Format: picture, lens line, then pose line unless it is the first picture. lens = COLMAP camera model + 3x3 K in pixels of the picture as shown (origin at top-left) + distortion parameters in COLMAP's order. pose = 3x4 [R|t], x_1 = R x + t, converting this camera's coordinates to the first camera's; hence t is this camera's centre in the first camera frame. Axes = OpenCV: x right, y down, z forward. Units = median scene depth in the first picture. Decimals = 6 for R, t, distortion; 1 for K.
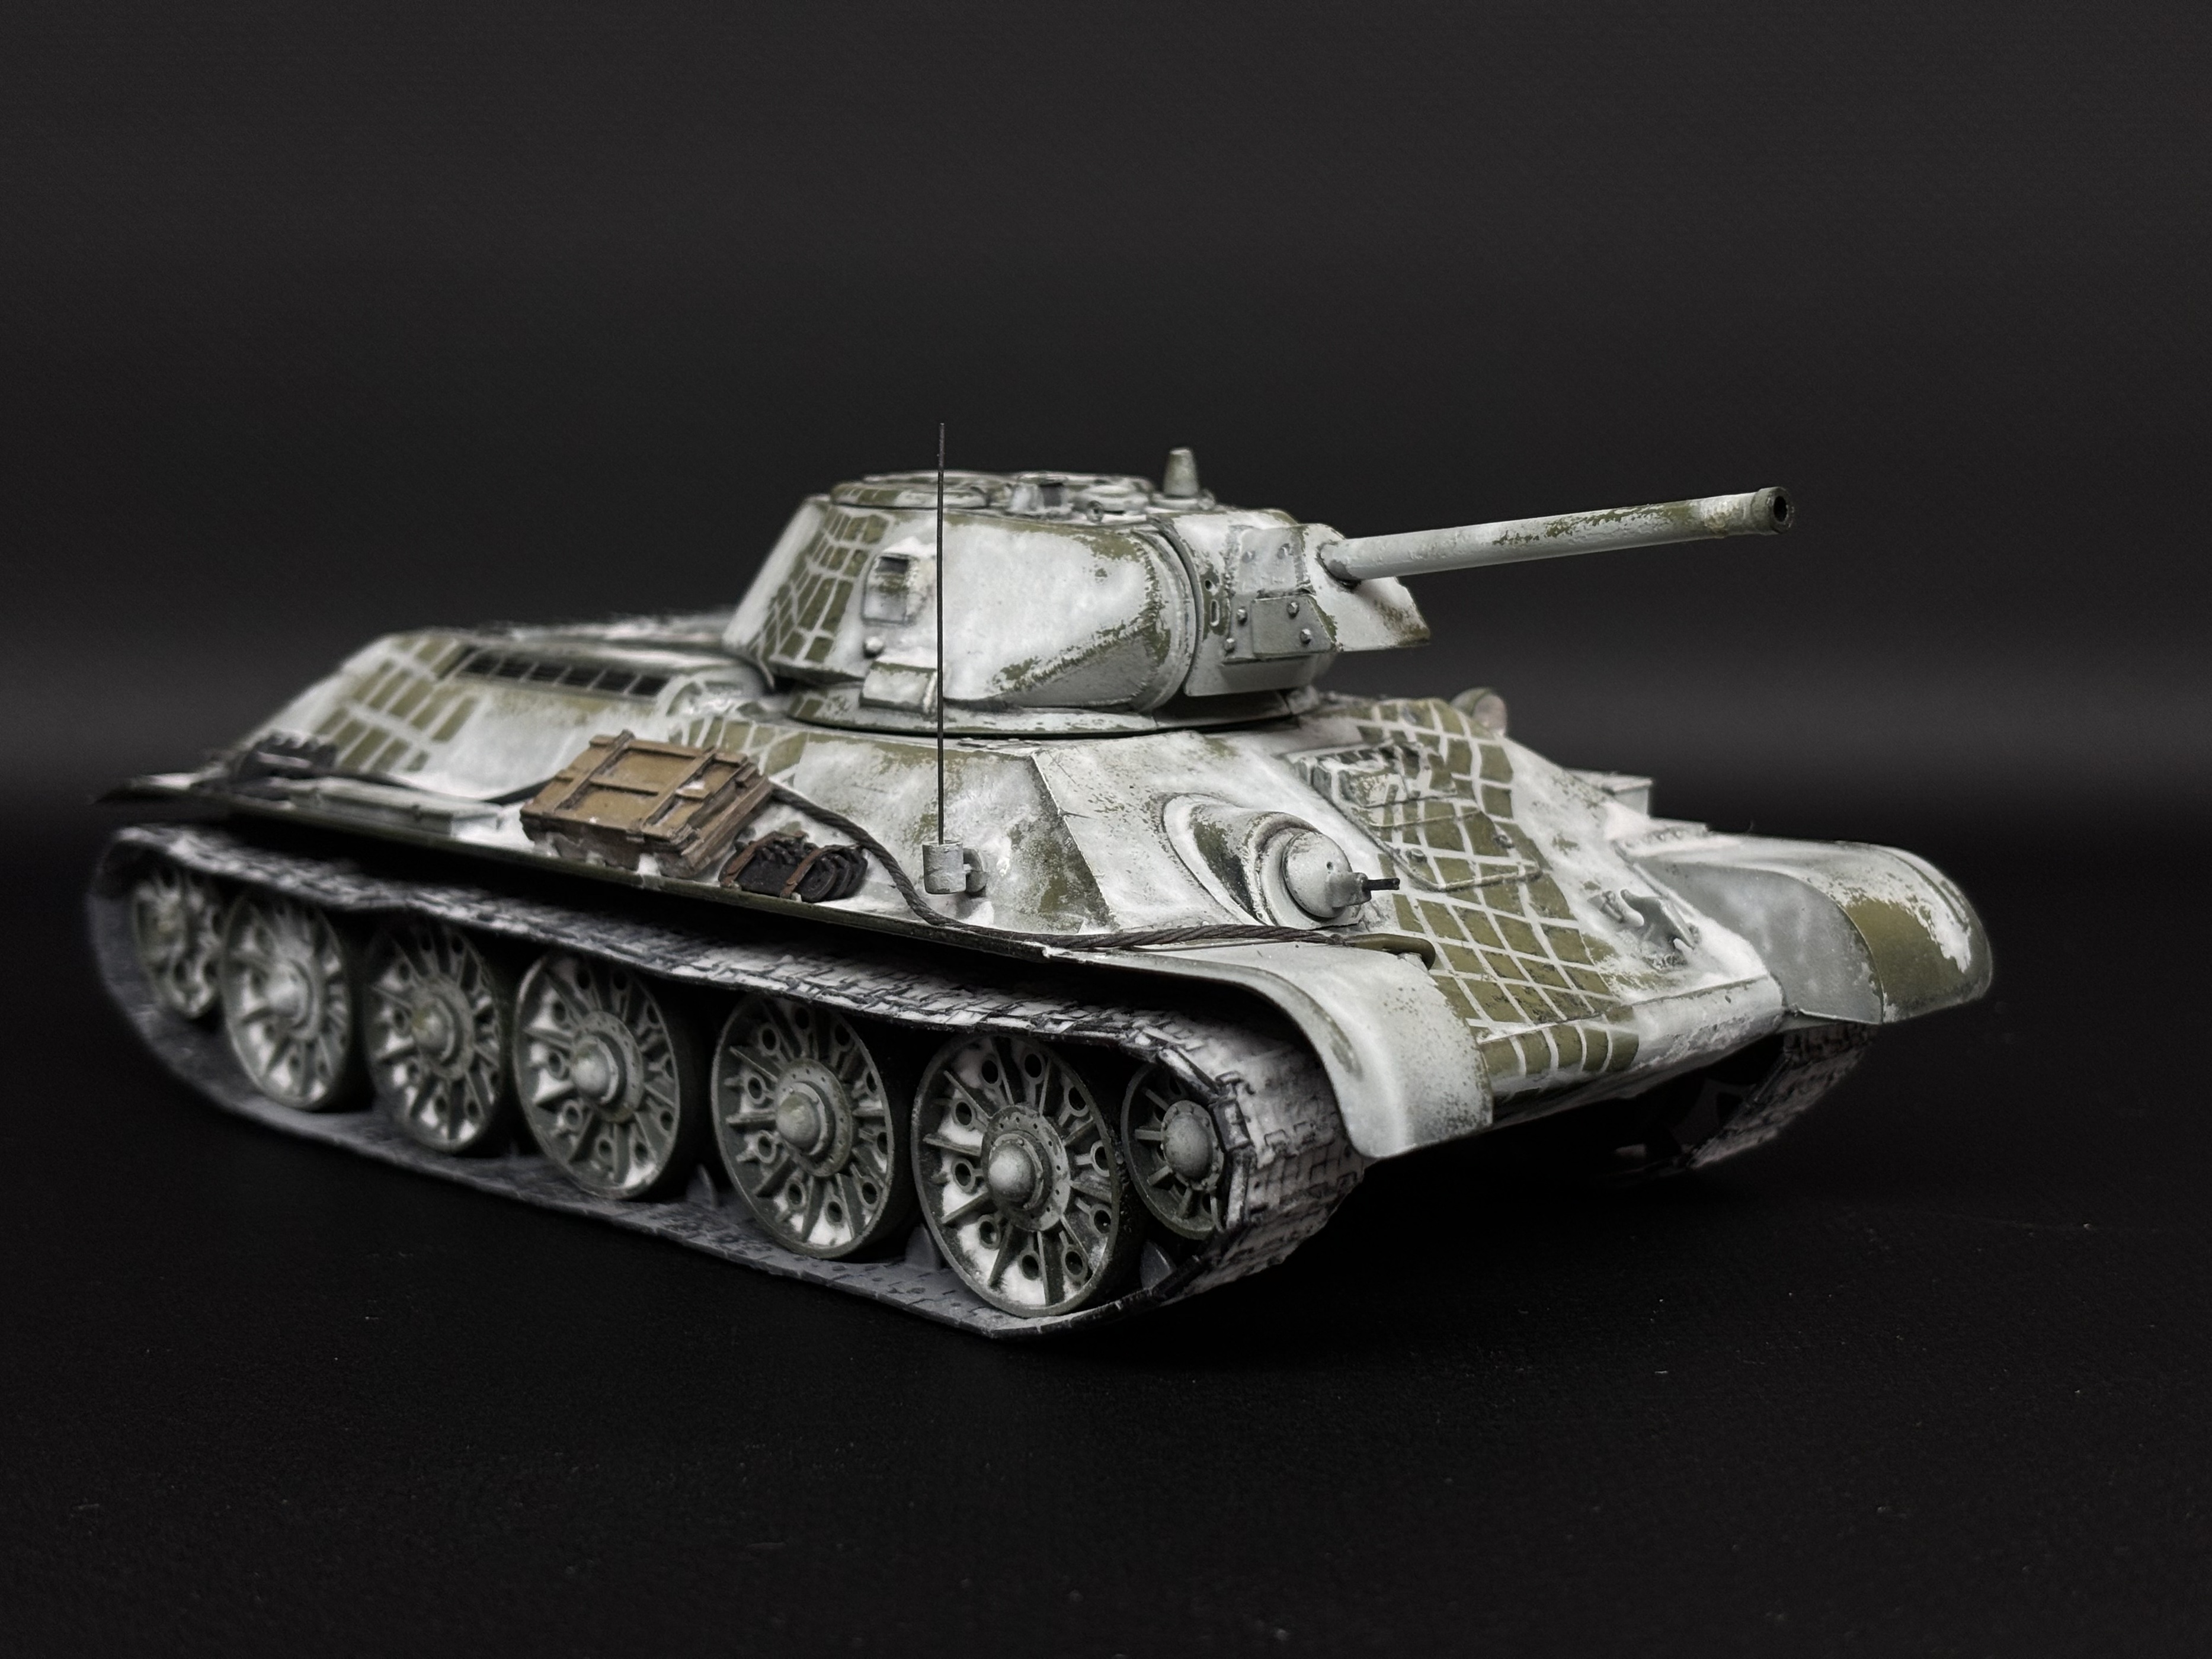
lens RADIAL K [[3288.4, 0, 1106.0], [0, 3288.4, 829.5], [0, 0, 1]] dist [0.166977, -0.028754]
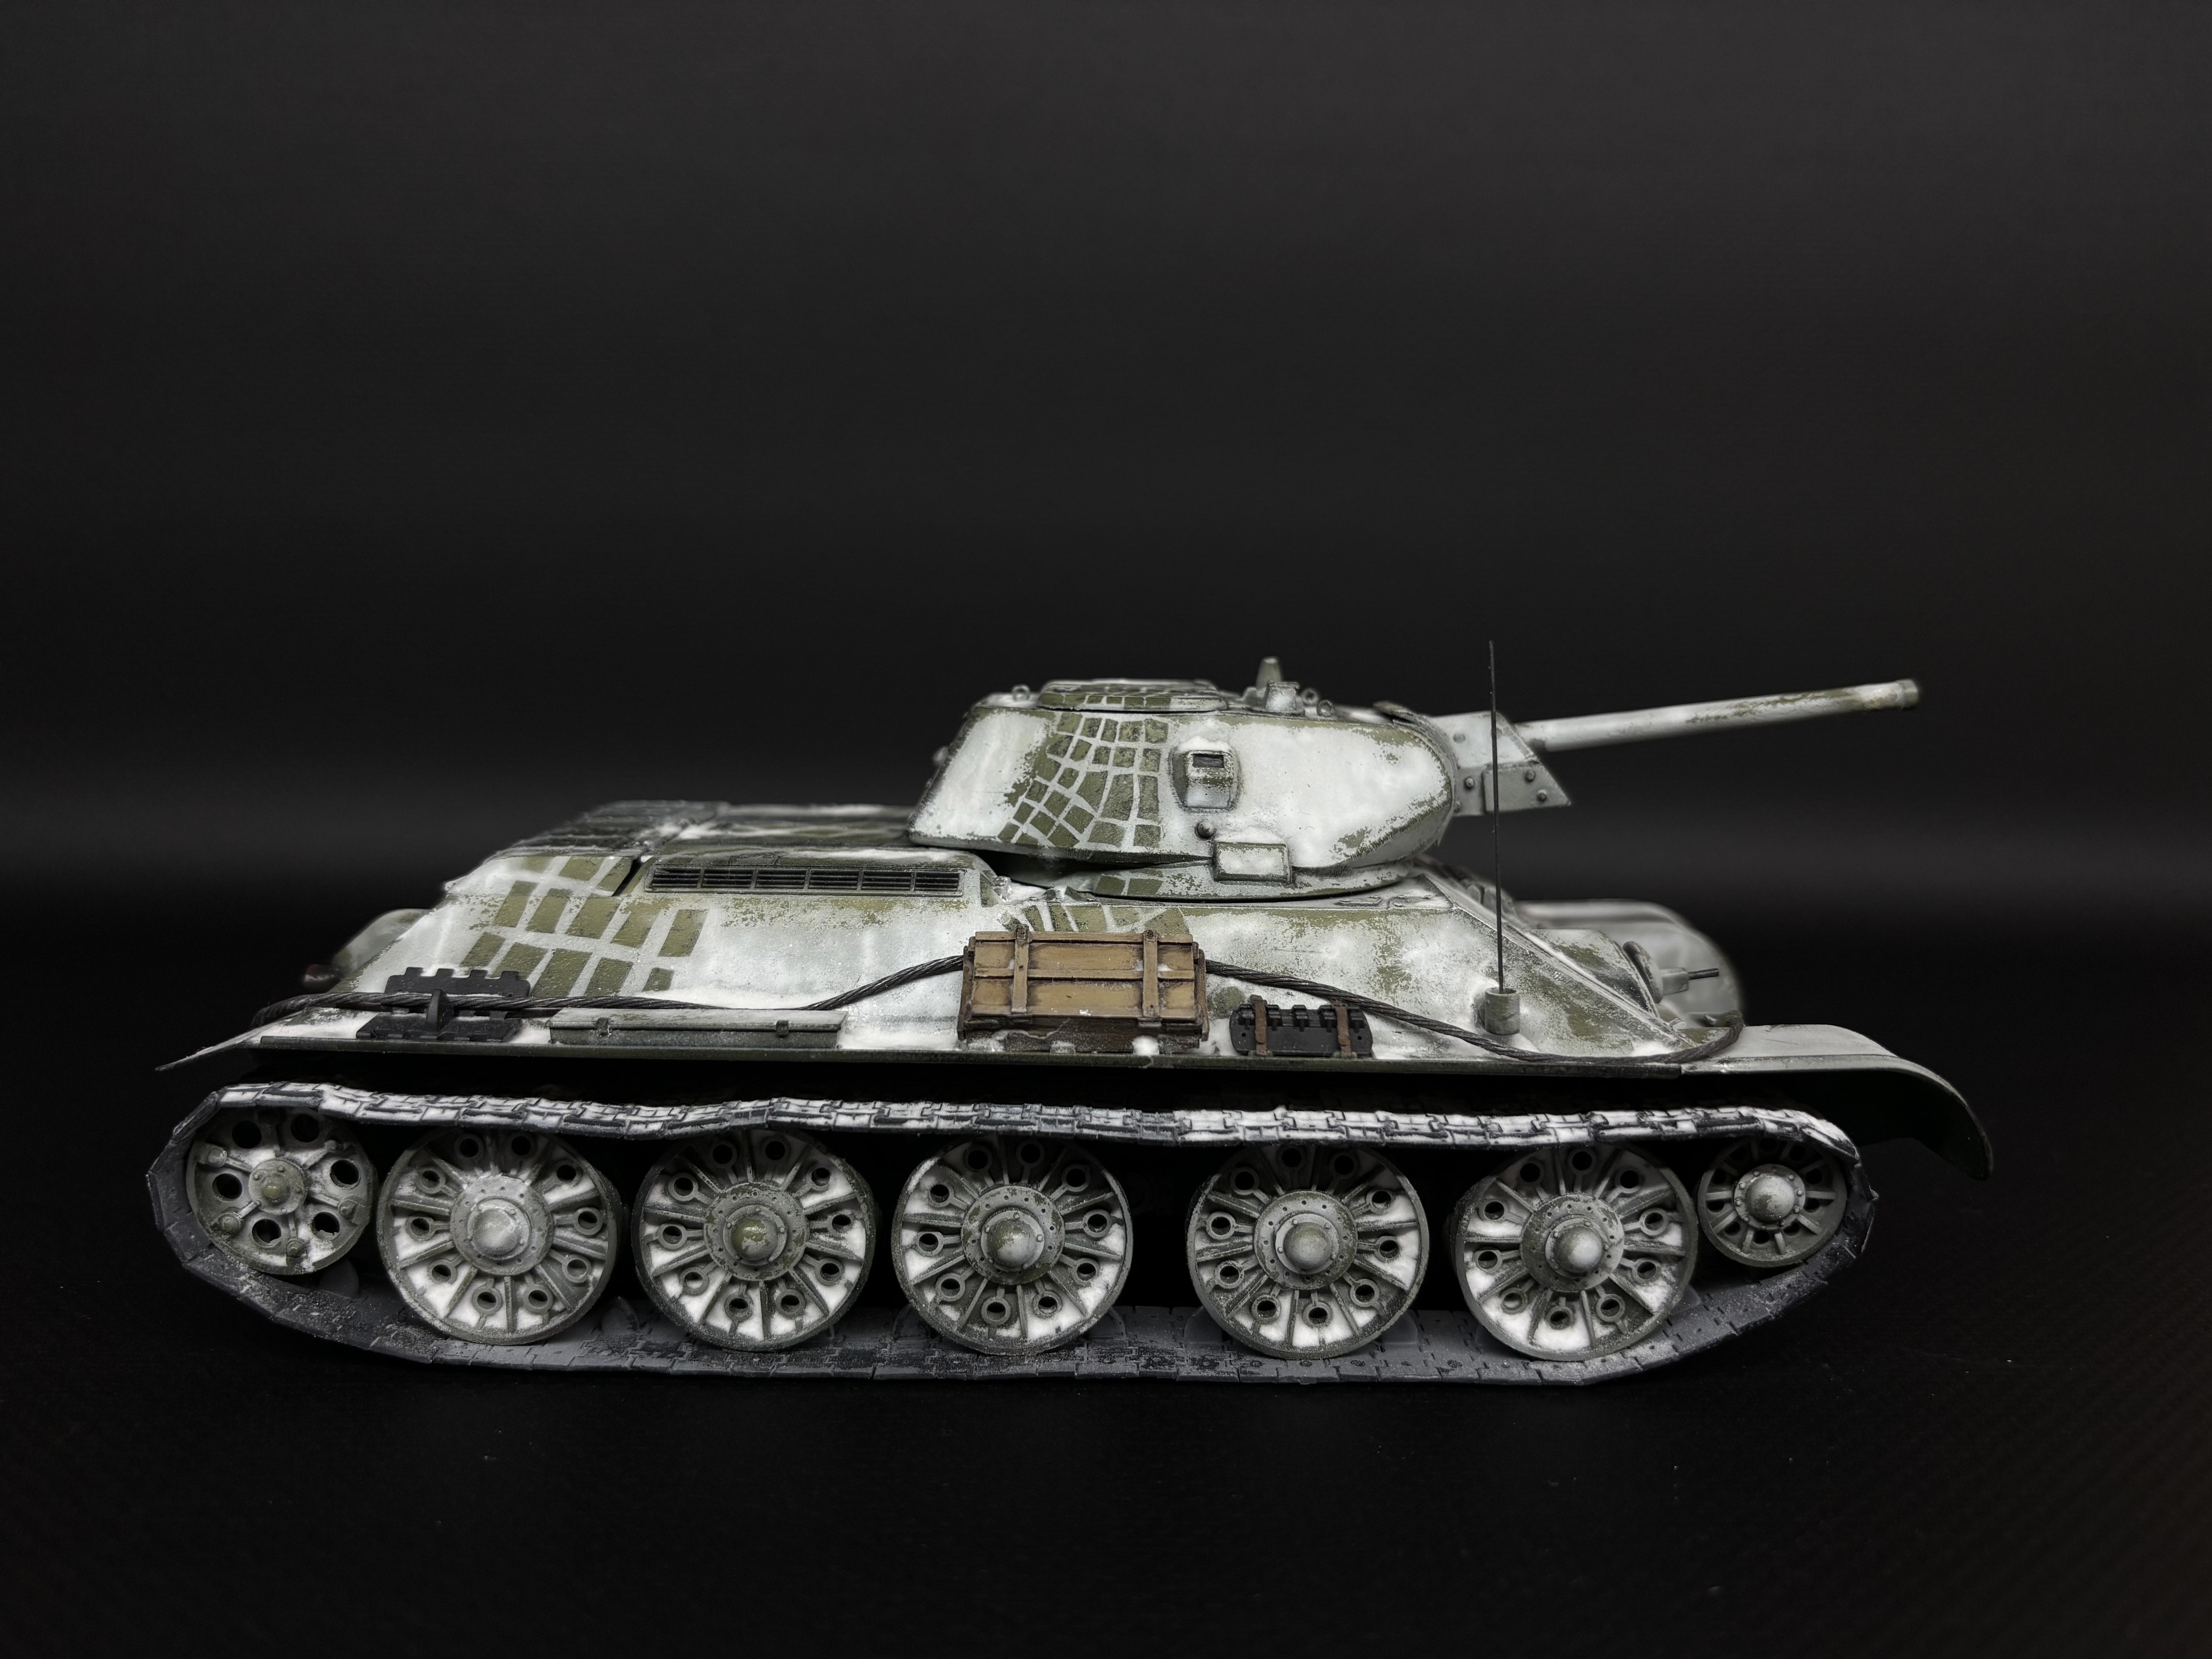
lens RADIAL K [[1722.3, 0, 1106.0], [0, 1722.3, 829.5], [0, 0, 1]] dist [0.088048, -0.322634]
pose [[0.728856, -0.083086, 0.679607, -0.522019], [0.090329, 0.995602, 0.024843, -0.074850], [-0.678682, 0.043281, 0.733156, 0.575625]]
